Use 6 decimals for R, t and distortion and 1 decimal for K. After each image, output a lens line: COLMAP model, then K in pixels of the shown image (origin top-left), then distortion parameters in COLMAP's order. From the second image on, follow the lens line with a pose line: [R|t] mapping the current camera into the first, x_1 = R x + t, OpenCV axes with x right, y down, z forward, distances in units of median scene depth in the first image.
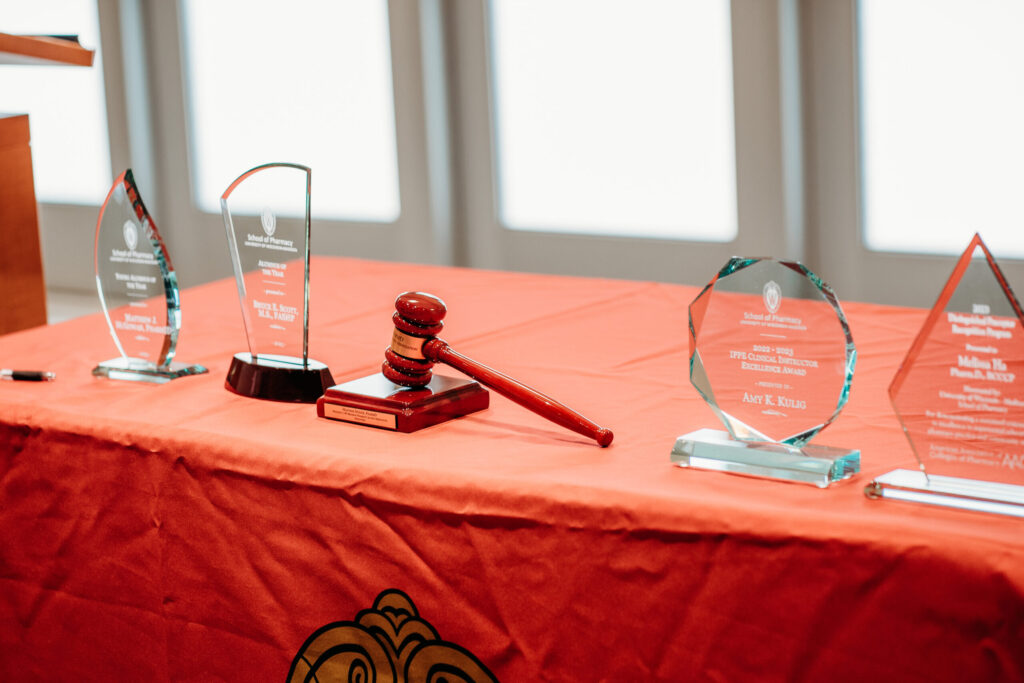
lens RADIAL K [[2708.1, 0, 512.0], [0, 2708.1, 341.5], [0, 0, 1]] dist [0.113120, 0.380942]
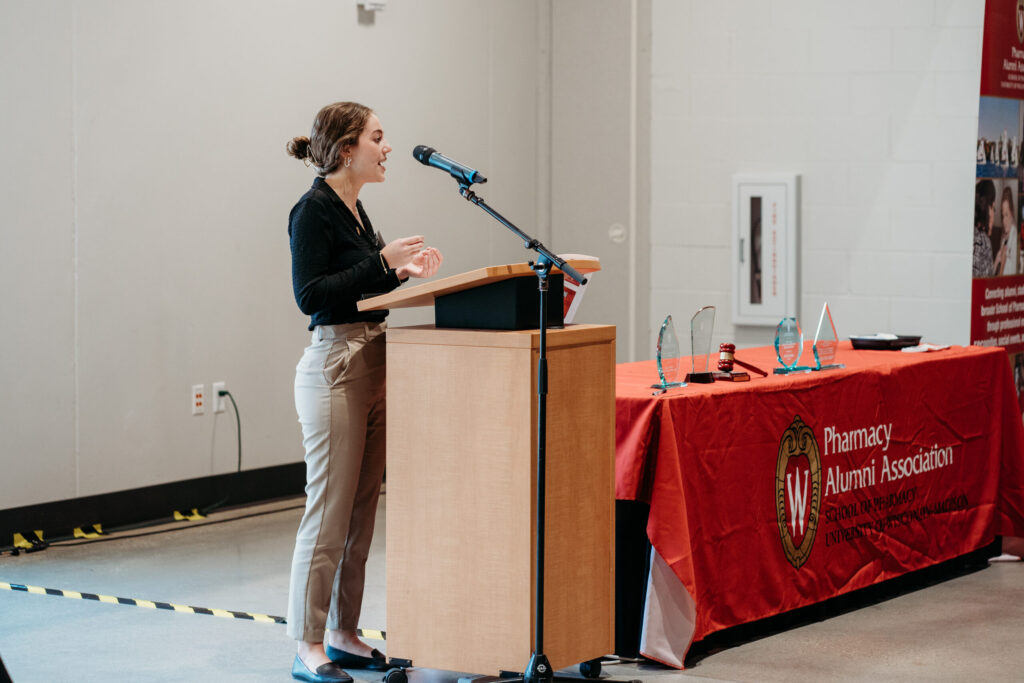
lens RADIAL K [[2695.0, 0, 527.7], [0, 2695.0, 367.3], [0, 0, 1]] dist [0.132557, -3.417660]
pose [[-0.092513, -0.022574, 0.995456, -3.408994], [0.203136, 0.978289, 0.041064, -0.179126], [-0.974770, 0.206012, -0.085919, 1.587178]]
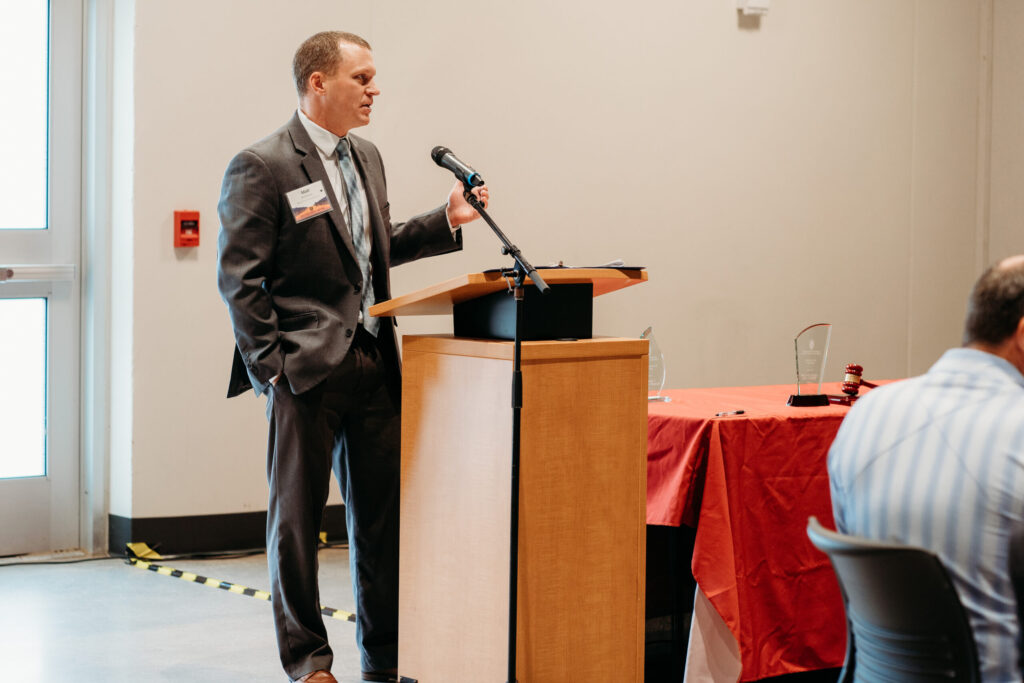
lens RADIAL K [[2695.0, 0, 527.7], [0, 2695.0, 367.3], [0, 0, 1]] dist [0.132557, -3.417660]
pose [[0.242304, -0.013135, 0.970111, -3.190897], [0.172123, 0.984629, -0.029660, 0.013858], [-0.954810, 0.174165, 0.240840, 0.647029]]
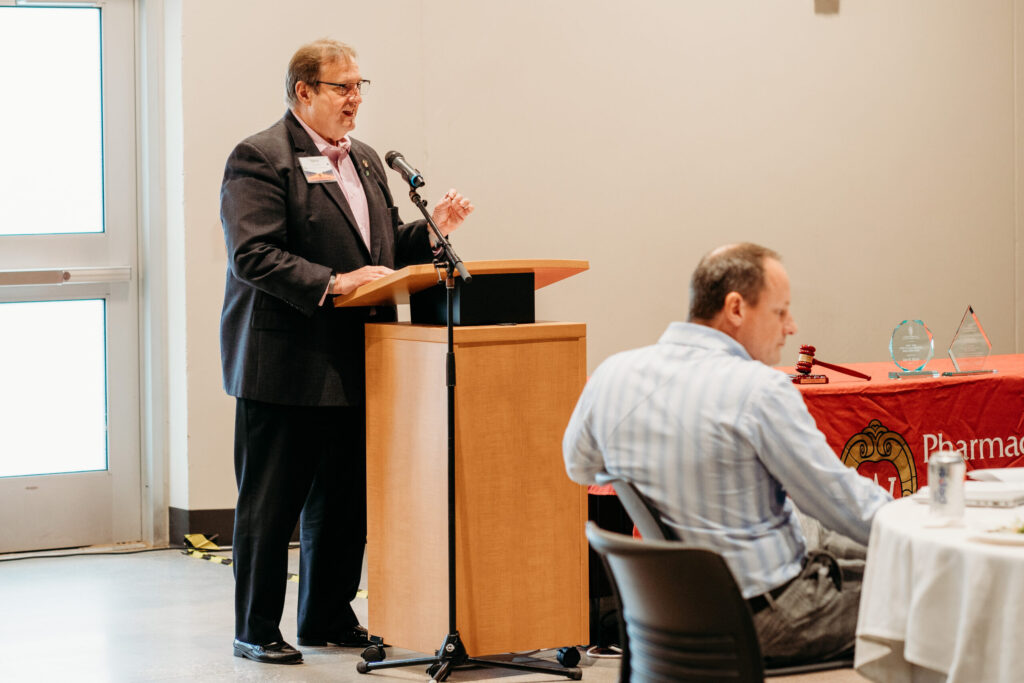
lens RADIAL K [[3233.6, 0, 512.0], [0, 3233.6, 341.5], [0, 0, 1]] dist [-0.060820, -1.375304]
pose [[0.350825, -0.004003, 0.936432, -3.923494], [0.182128, 0.981187, -0.064038, 0.168470], [-0.918559, 0.193017, 0.344954, -0.006595]]
